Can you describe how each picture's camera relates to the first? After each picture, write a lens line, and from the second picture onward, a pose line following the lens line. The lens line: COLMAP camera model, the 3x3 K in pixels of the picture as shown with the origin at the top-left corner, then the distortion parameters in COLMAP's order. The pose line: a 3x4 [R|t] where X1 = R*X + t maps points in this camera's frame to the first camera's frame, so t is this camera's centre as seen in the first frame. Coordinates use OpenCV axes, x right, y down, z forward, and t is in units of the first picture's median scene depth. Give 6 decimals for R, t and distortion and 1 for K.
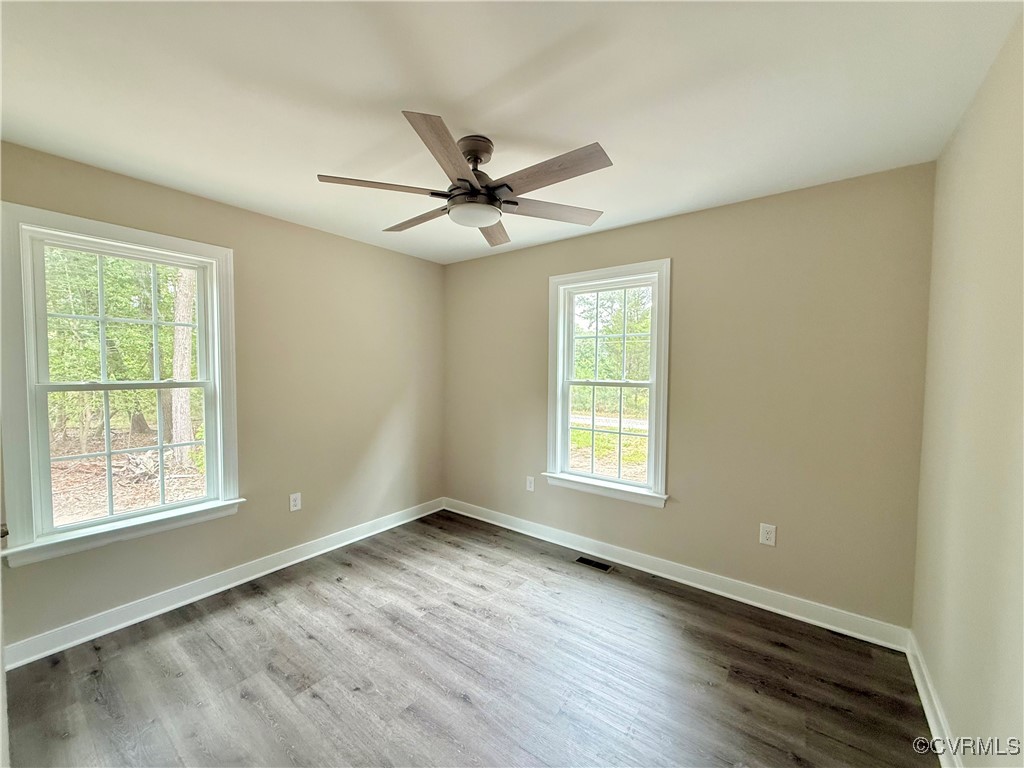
lens RADIAL K [[406.1, 0, 512.0], [0, 406.1, 384.0], [0, 0, 1]] dist [-0.000264, 0.000237]
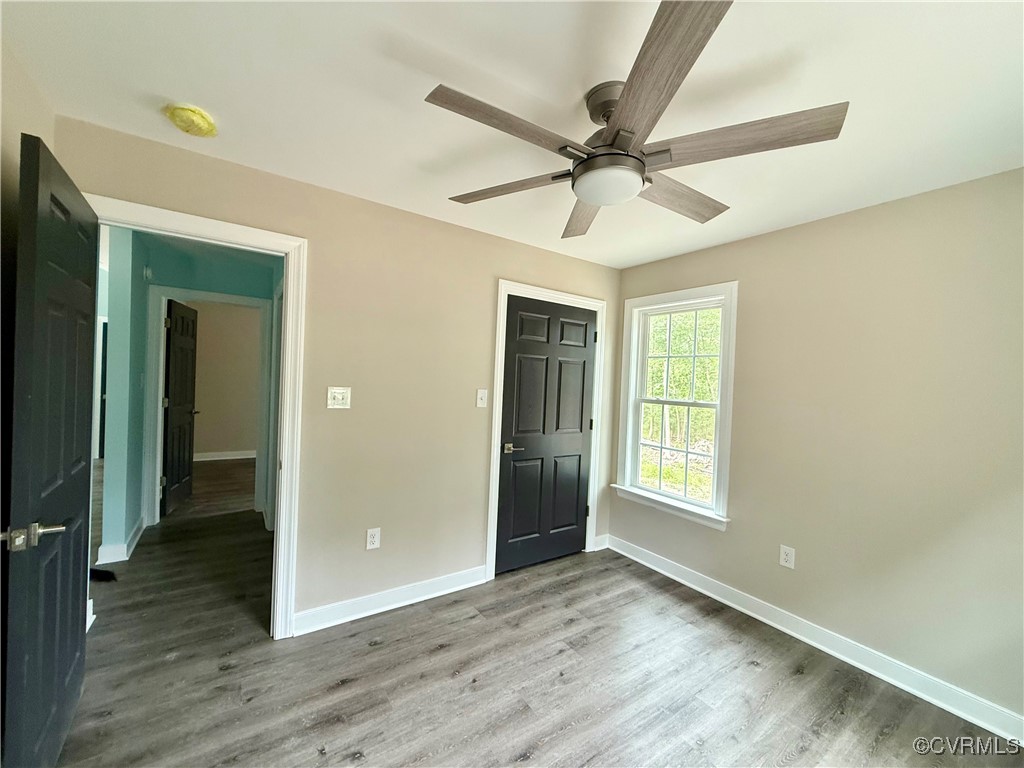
lens RADIAL K [[406.1, 0, 512.0], [0, 406.1, 384.0], [0, 0, 1]] dist [-0.000264, 0.000237]
pose [[-0.323186, -0.014216, -0.946229, 0.530787], [-0.084739, 0.996305, 0.013975, -0.030225], [0.942534, 0.084699, -0.323197, 0.856142]]
